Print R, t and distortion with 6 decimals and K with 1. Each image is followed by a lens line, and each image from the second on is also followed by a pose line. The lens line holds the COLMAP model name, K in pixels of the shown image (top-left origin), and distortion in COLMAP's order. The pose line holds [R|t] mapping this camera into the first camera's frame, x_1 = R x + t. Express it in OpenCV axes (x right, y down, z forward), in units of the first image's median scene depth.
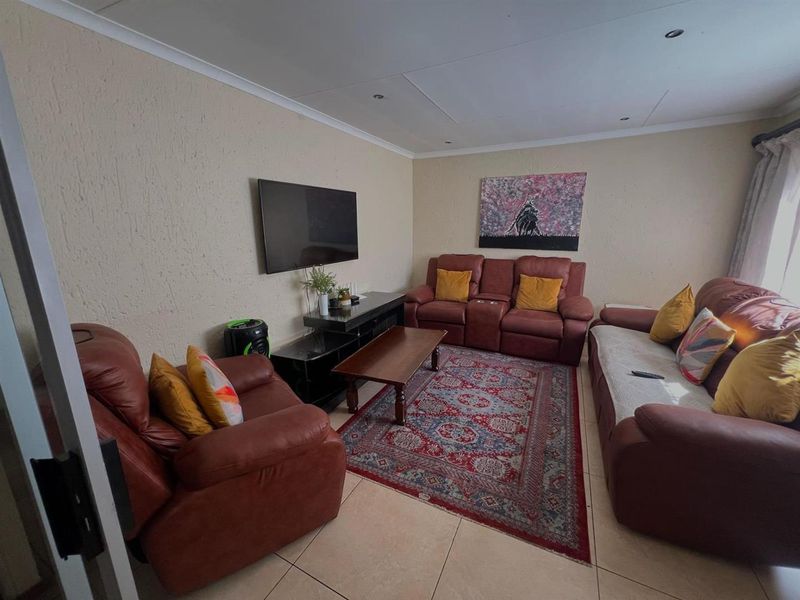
lens RADIAL K [[319.9, 0, 401.3], [0, 319.9, 298.3], [0, 0, 1]] dist [-0.002964, 0.000115]
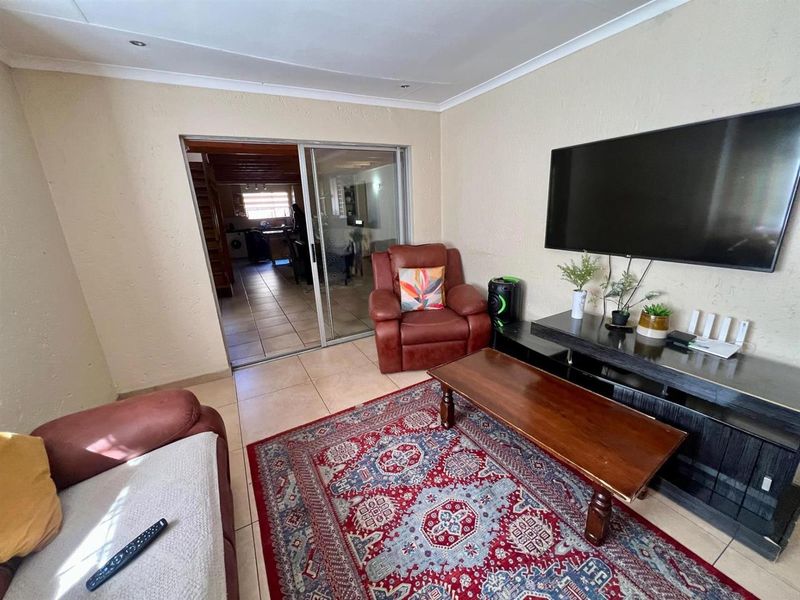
lens RADIAL K [[319.9, 0, 398.2], [0, 319.9, 298.0], [0, 0, 1]] dist [-0.002964, 0.000115]
pose [[-0.557551, 0.263320, -0.787273, 0.577958], [-0.141578, 0.904303, 0.402730, -0.234768], [0.817980, 0.336003, -0.466915, 0.991524]]
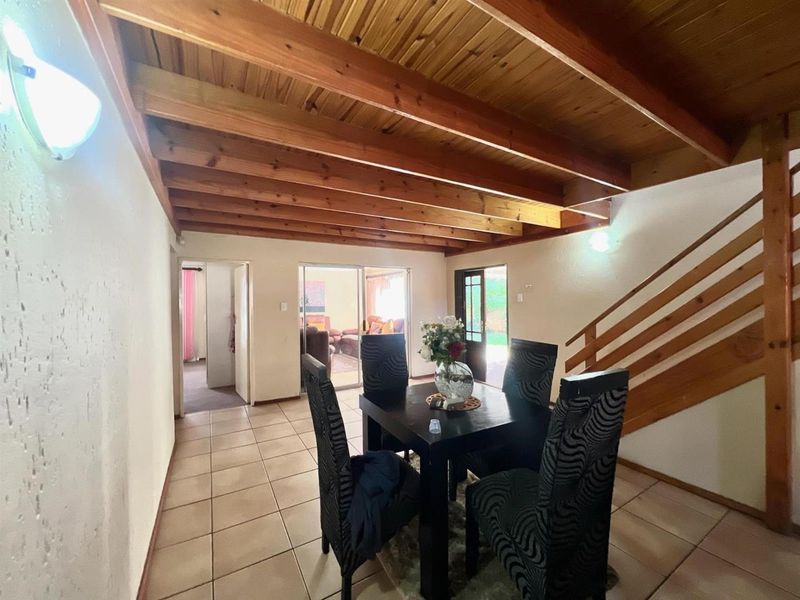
lens RADIAL K [[319.9, 0, 397.4], [0, 319.9, 300.5], [0, 0, 1]] dist [-0.002964, 0.000115]
pose [[0.528807, 0.000590, 0.848742, -1.677320], [0.196759, 0.972672, -0.123266, 0.240821], [-0.825620, 0.232181, 0.514240, -1.003658]]
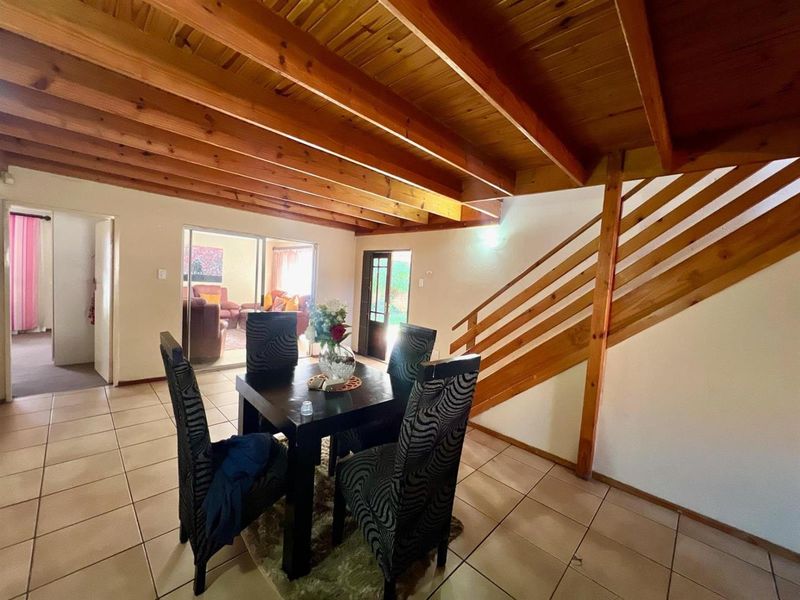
lens RADIAL K [[319.9, 0, 395.9], [0, 319.9, 300.4], [0, 0, 1]] dist [-0.002964, 0.000115]
pose [[0.292853, -0.033571, 0.955568, -1.653321], [0.148666, 0.988828, -0.010822, 0.241480], [-0.944529, 0.145230, 0.294572, -1.053645]]
